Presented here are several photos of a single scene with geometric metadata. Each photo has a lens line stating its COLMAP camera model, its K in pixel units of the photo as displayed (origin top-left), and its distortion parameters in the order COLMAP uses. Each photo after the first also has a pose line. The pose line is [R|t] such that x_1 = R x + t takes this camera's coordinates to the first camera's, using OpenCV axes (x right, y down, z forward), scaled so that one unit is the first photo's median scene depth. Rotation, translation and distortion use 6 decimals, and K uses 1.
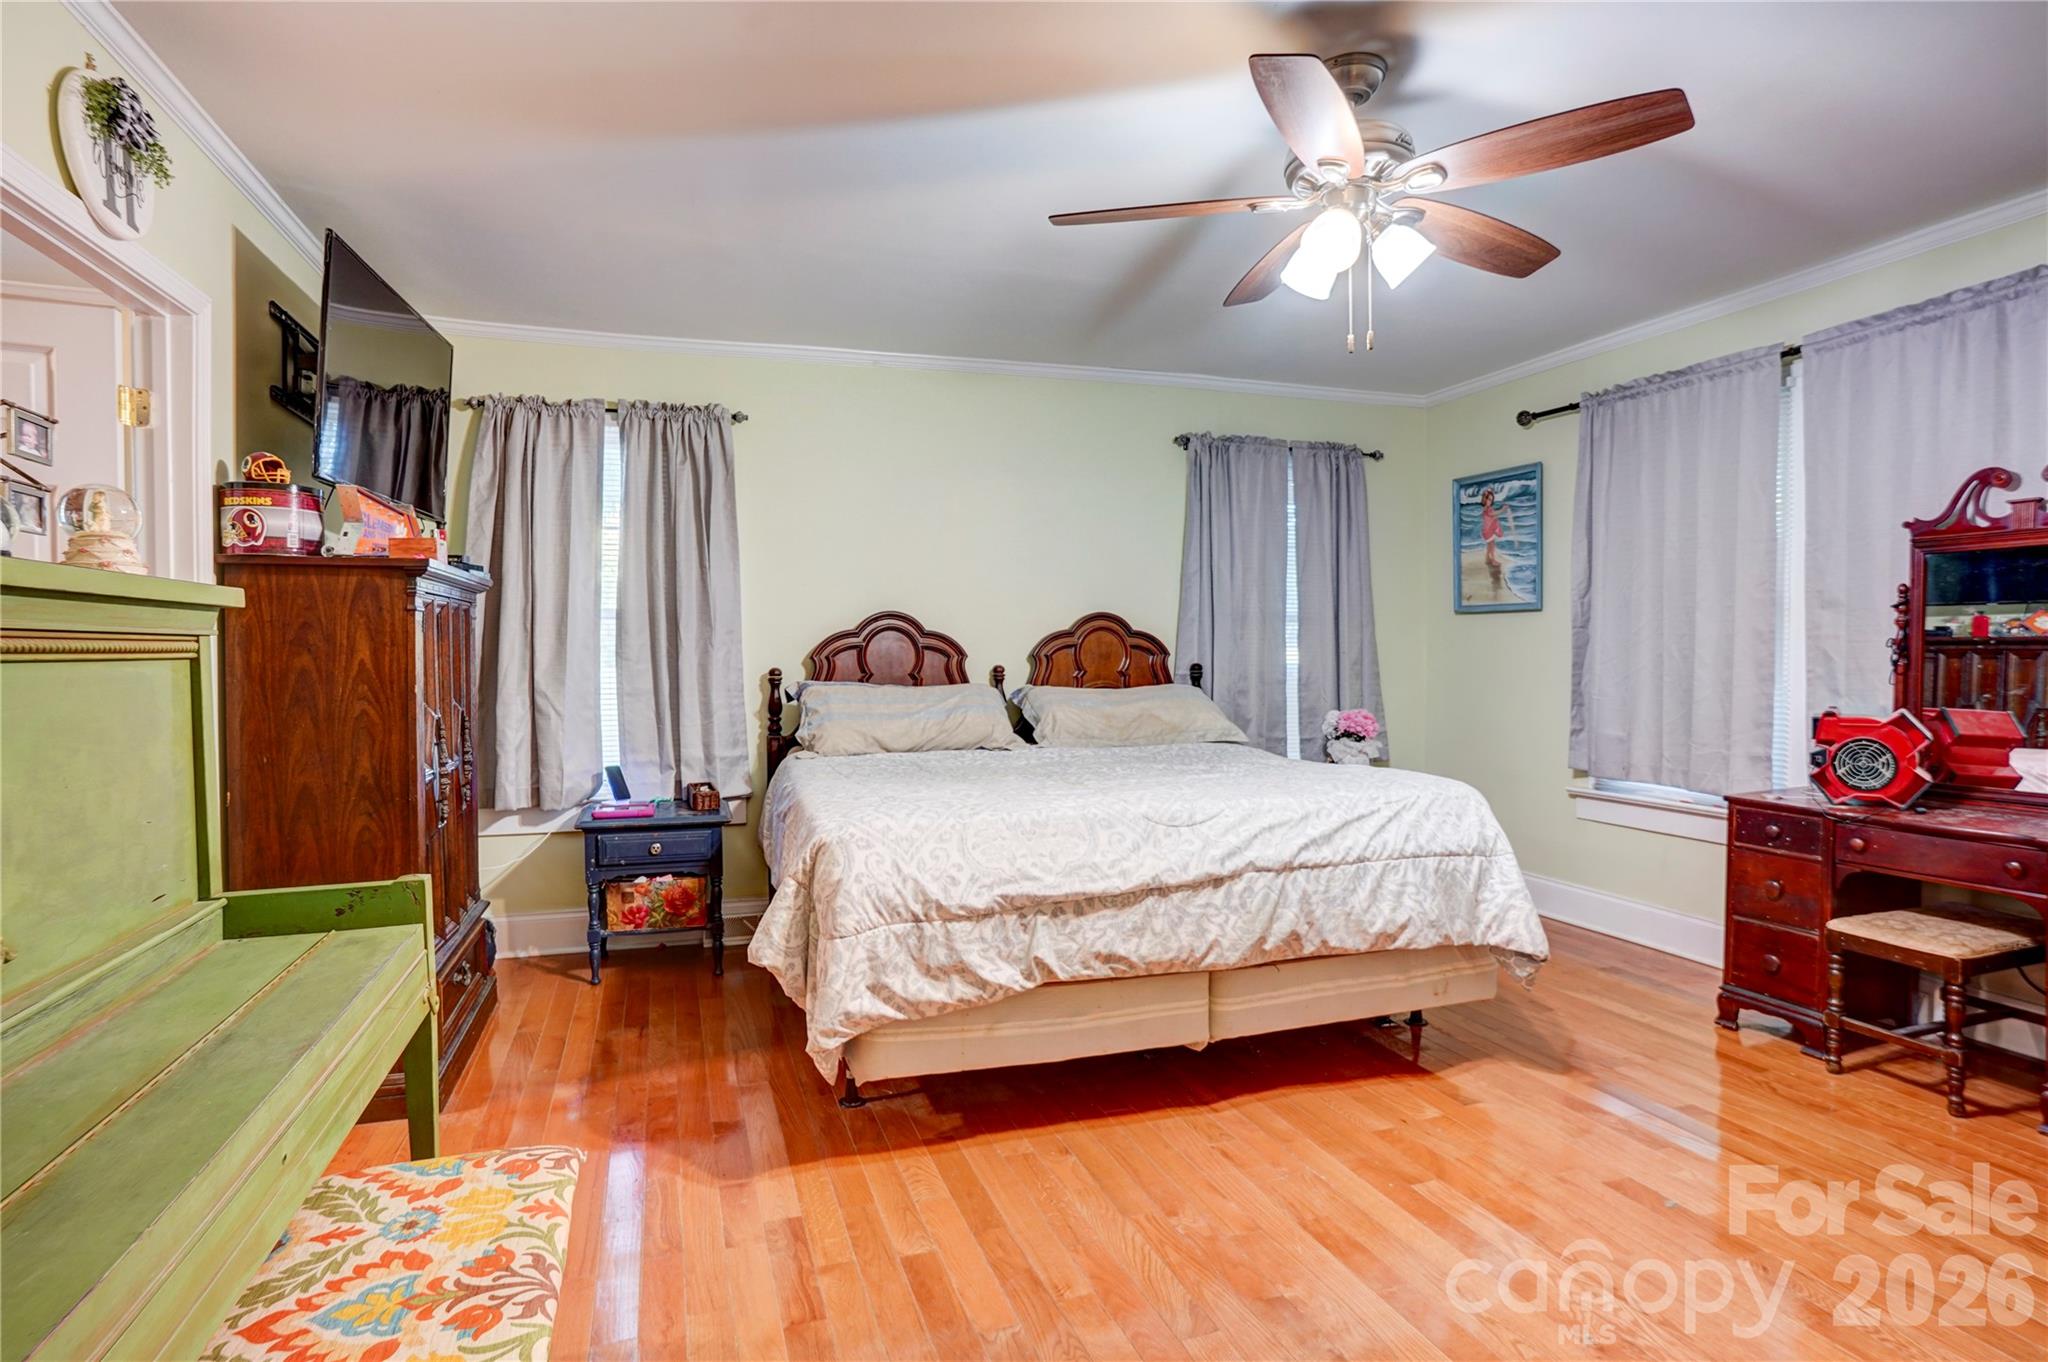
lens RADIAL K [[1072.8, 0, 1029.0], [0, 1072.8, 682.6], [0, 0, 1]] dist [-0.074812, 0.041513]
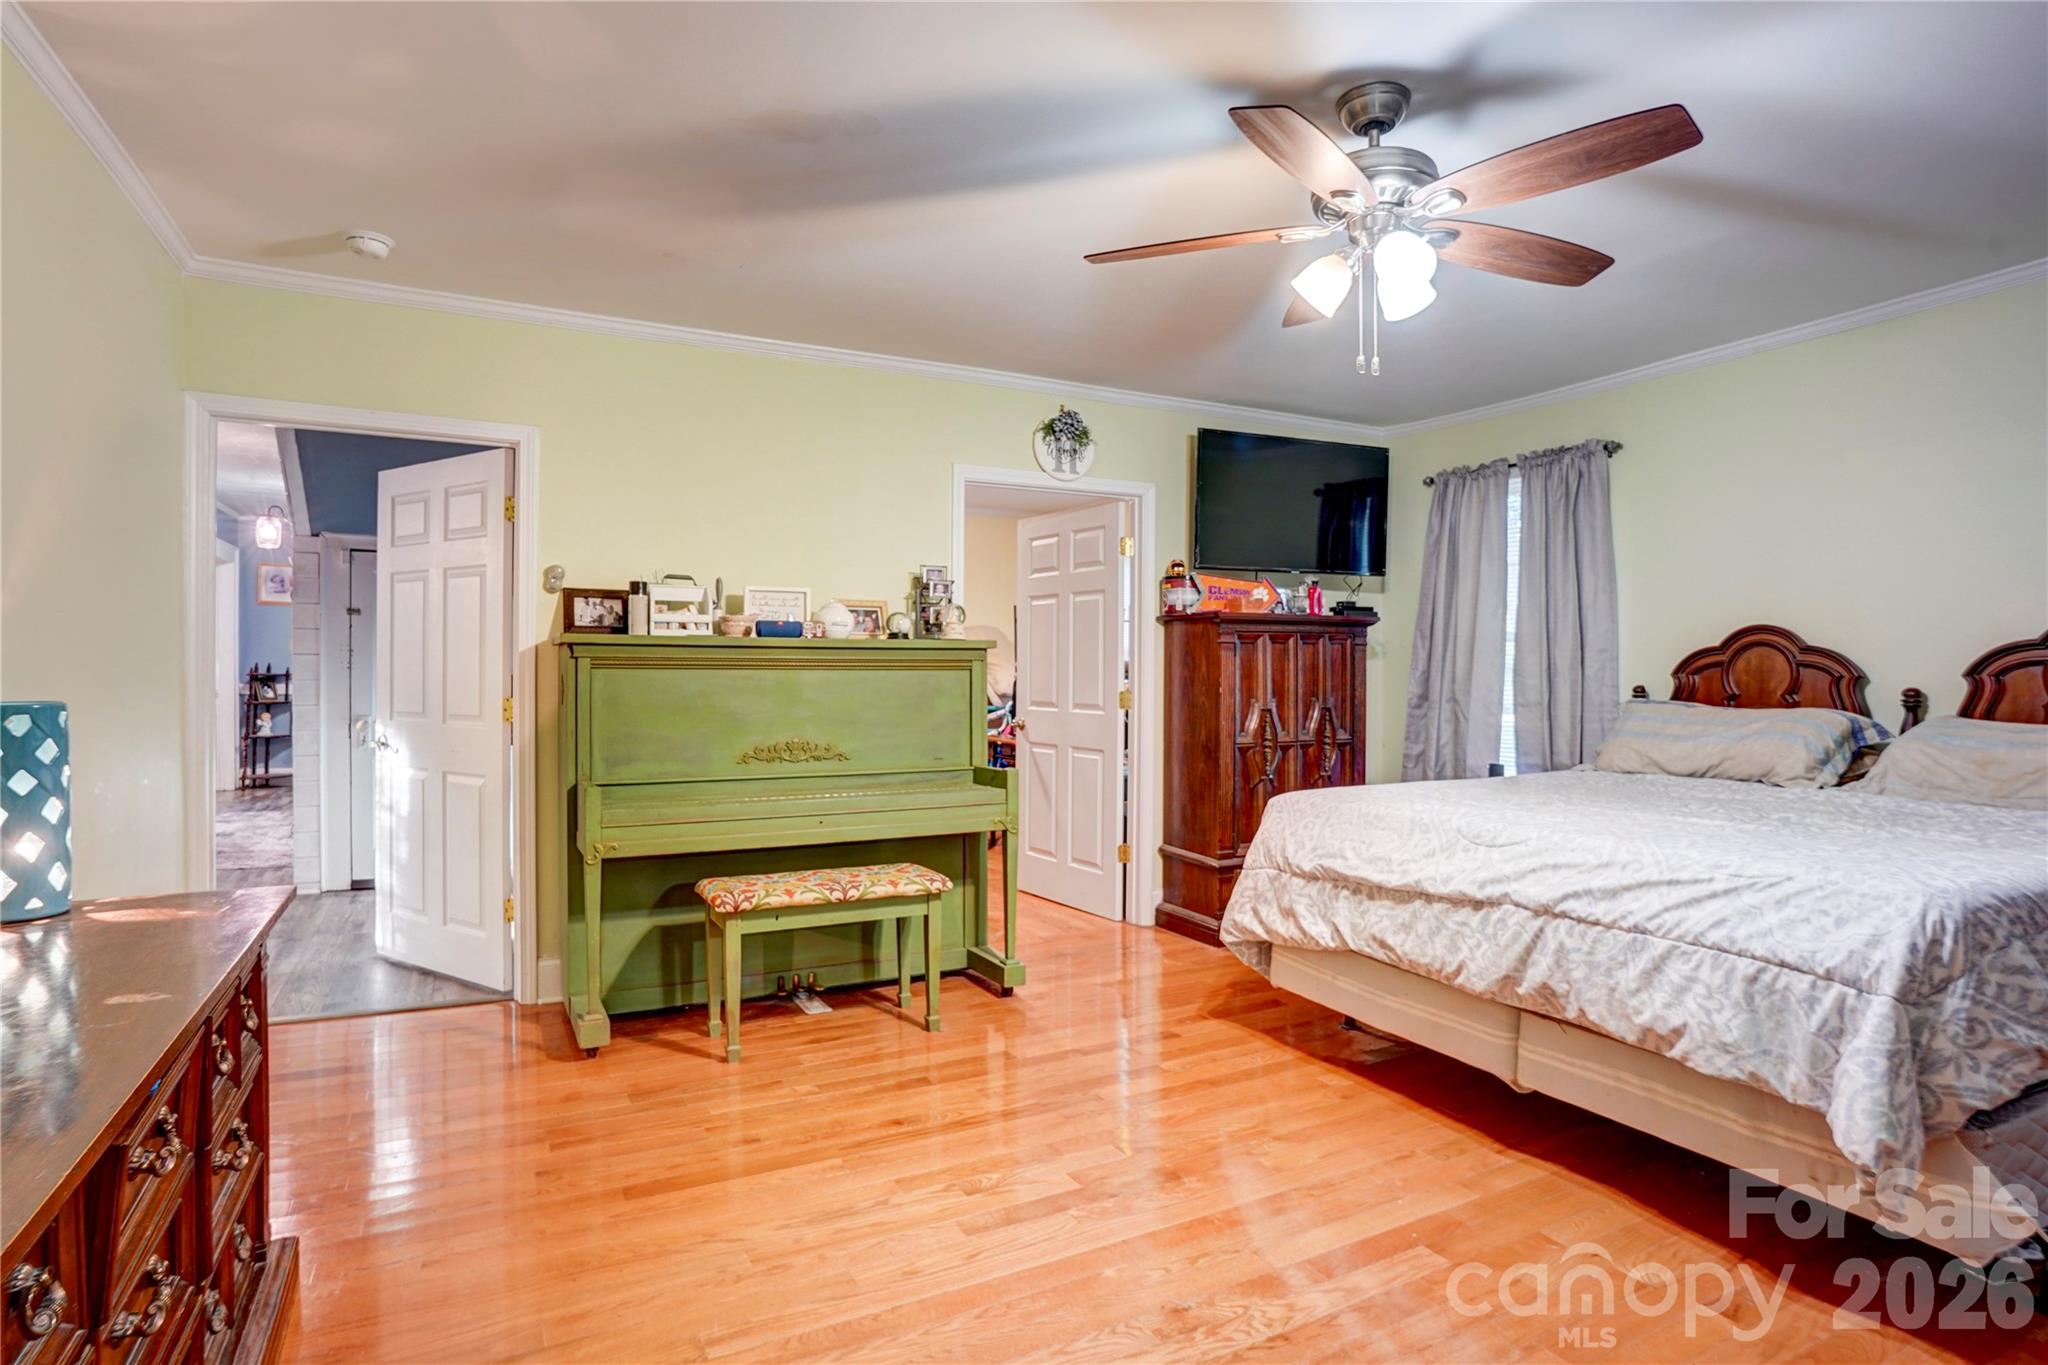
lens RADIAL K [[1072.8, 0, 1029.0], [0, 1072.8, 684.1], [0, 0, 1]] dist [-0.074812, 0.041513]
pose [[0.158575, 0.017058, -0.987200, 1.054211], [-0.032507, 0.999399, 0.012047, -0.013237], [0.986812, 0.030181, 0.159034, 0.431770]]
